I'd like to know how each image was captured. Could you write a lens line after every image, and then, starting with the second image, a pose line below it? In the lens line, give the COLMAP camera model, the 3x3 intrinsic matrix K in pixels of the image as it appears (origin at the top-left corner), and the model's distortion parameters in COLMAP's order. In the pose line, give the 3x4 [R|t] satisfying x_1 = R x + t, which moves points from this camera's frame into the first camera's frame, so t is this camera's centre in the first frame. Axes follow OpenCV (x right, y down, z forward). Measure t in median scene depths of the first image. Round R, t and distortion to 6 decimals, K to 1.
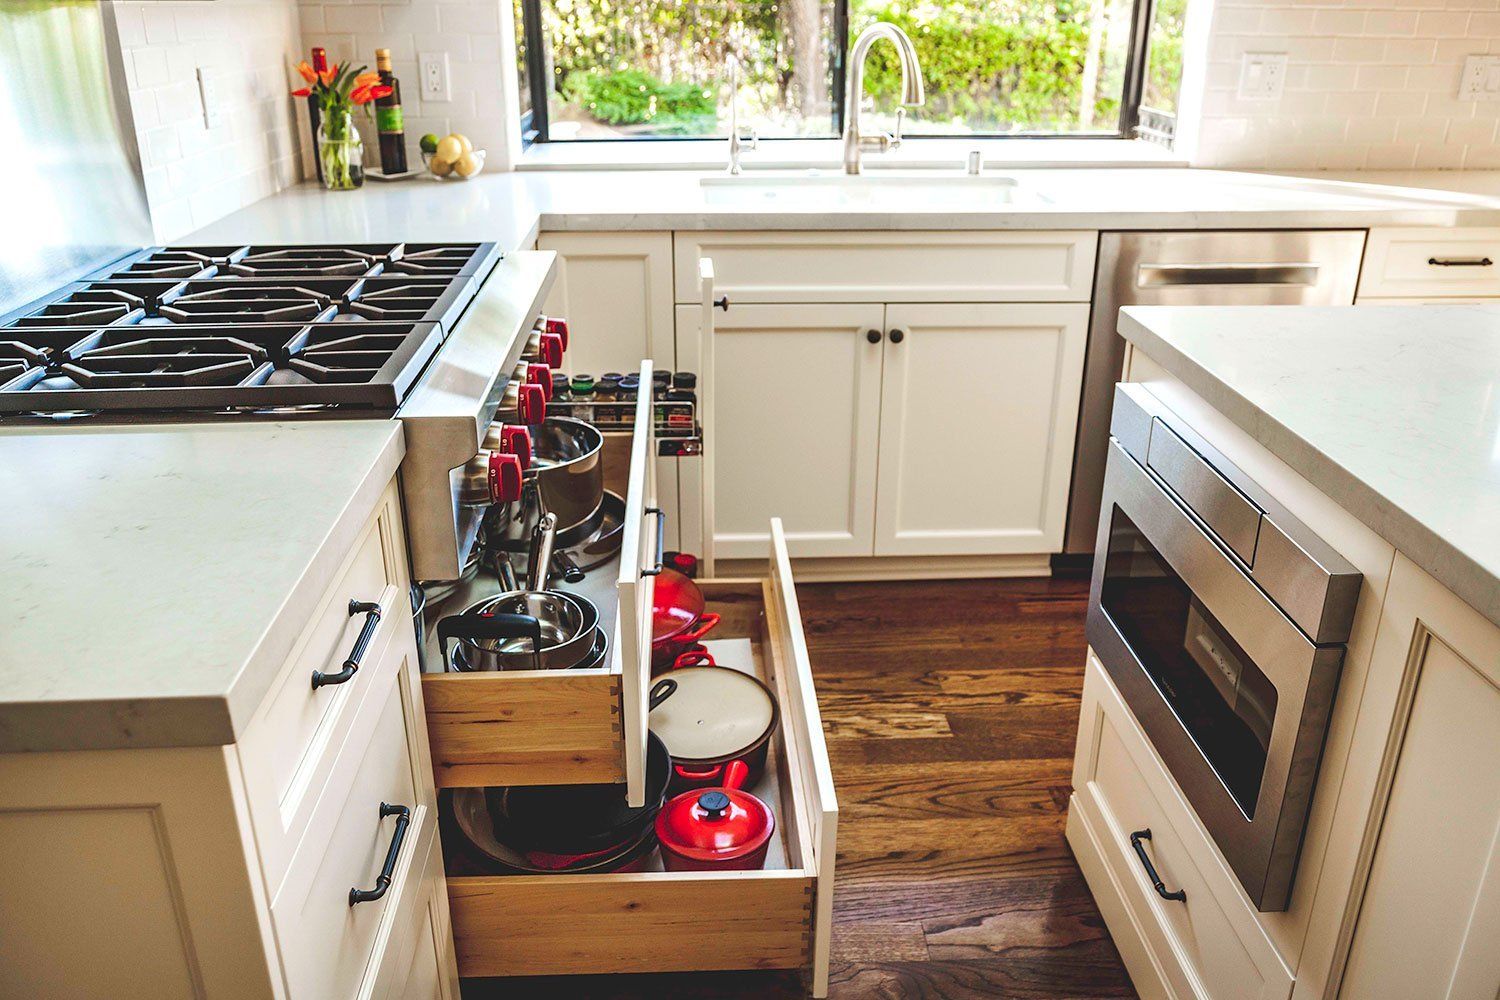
lens RADIAL K [[1210.4, 0, 760.7], [0, 1210.4, 499.3], [0, 0, 1]] dist [-0.011826, -0.005756]
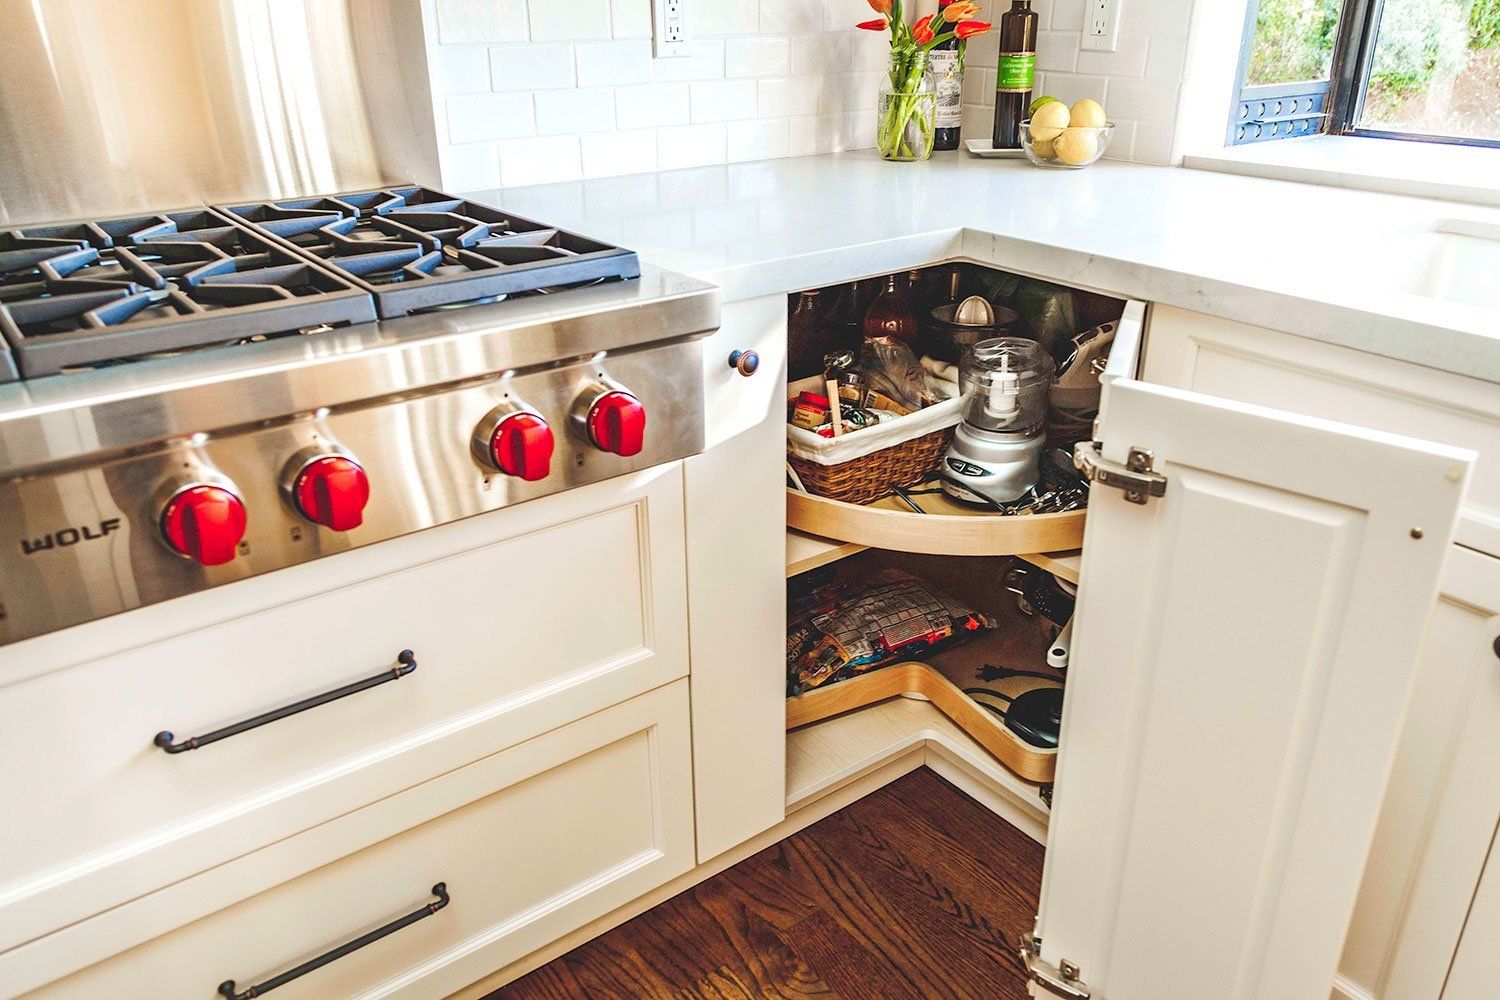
lens RADIAL K [[1176.3, 0, 776.5], [0, 1176.3, 419.6], [0, 0, 1]] dist [0.112735, -0.164340]
pose [[0.558769, 0.295912, -0.774734, 0.222295], [-0.323780, 0.937878, 0.124702, -0.160752], [0.763507, 0.181164, 0.619868, 0.484206]]
